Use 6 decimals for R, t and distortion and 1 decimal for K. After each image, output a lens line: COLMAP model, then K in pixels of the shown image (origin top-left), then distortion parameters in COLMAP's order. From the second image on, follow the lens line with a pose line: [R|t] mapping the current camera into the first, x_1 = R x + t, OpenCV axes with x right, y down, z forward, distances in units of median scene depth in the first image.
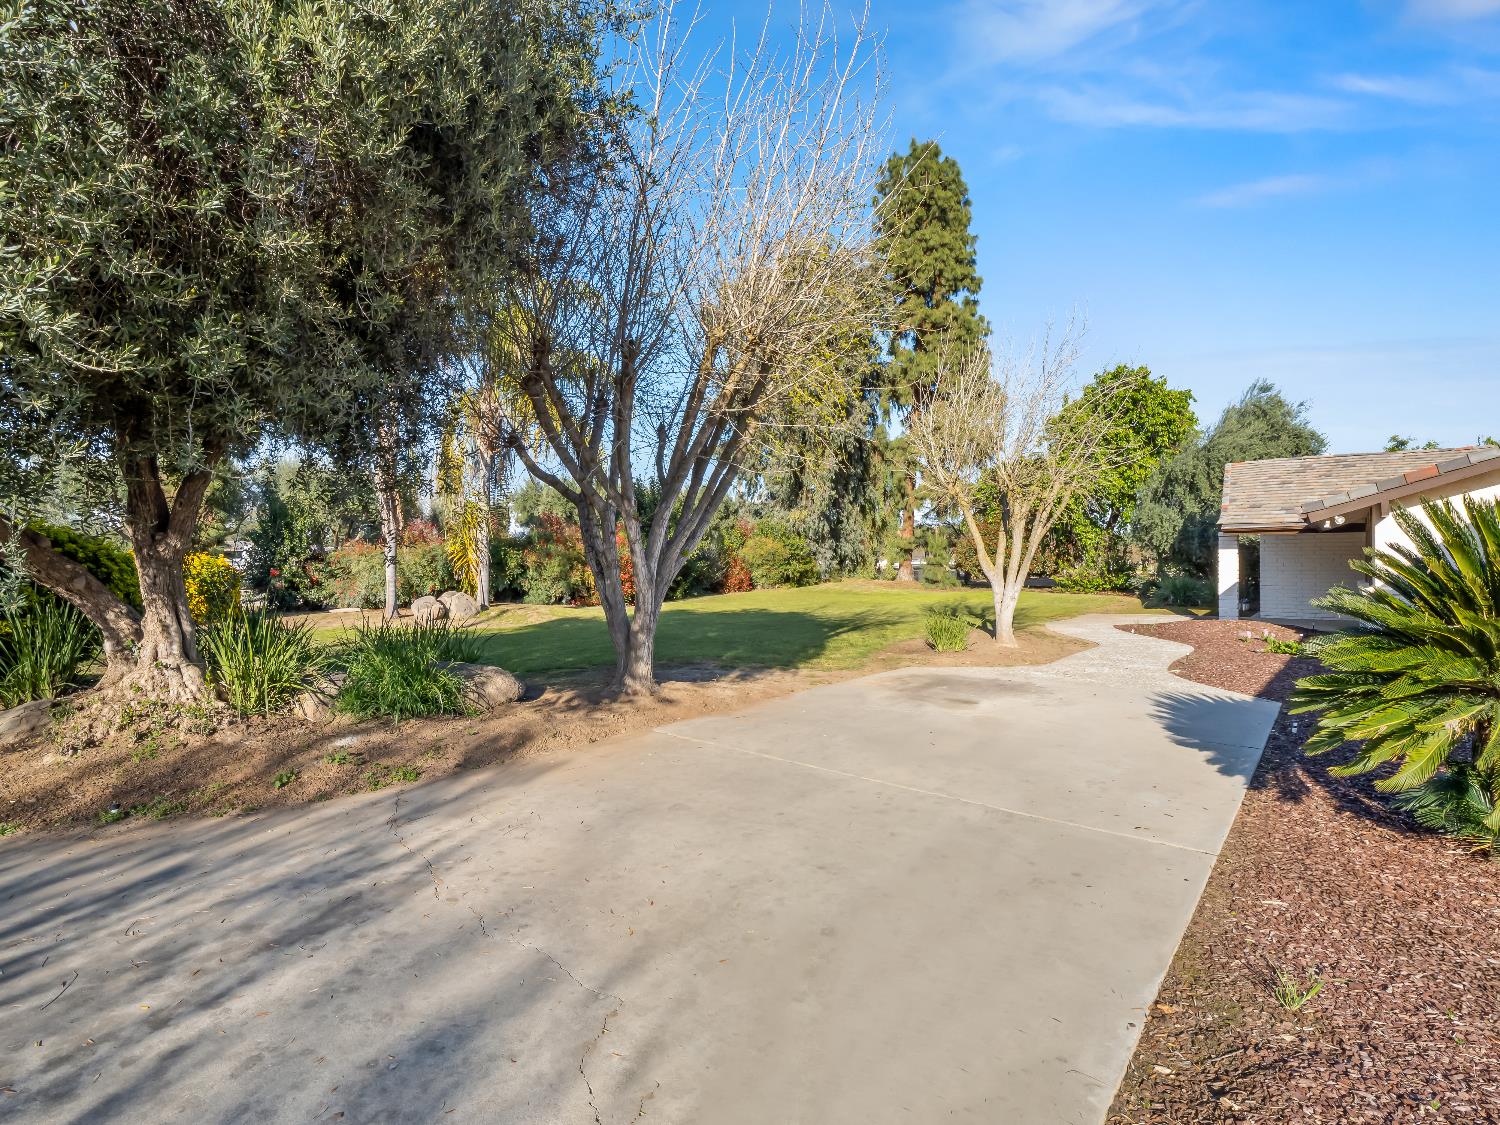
lens RADIAL K [[719.6, 0, 750.0], [0, 719.6, 562.5], [0, 0, 1]] dist [-0.001204, -0.000077]
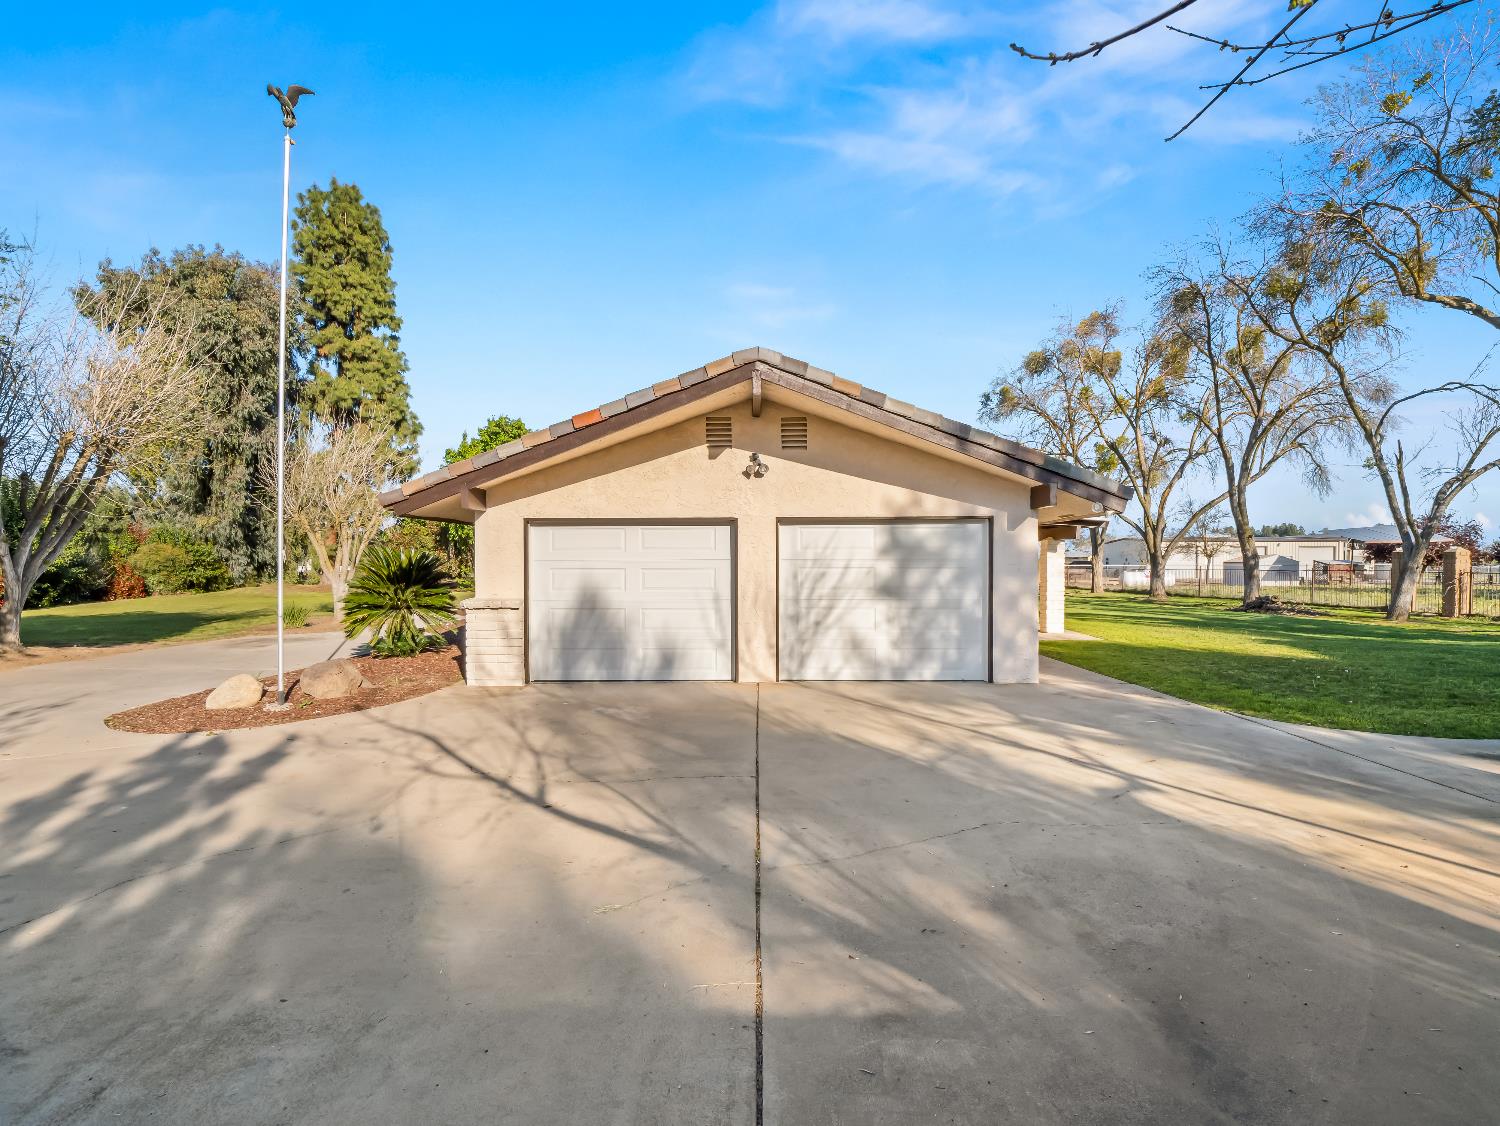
lens RADIAL K [[759.4, 0, 747.6], [0, 759.4, 572.7], [0, 0, 1]] dist [-0.002479, -0.000130]
pose [[0.798088, -0.007199, 0.602498, 0.032865], [0.003089, 0.999964, 0.007856, -0.000151], [-0.602533, -0.004409, 0.798082, -0.303396]]
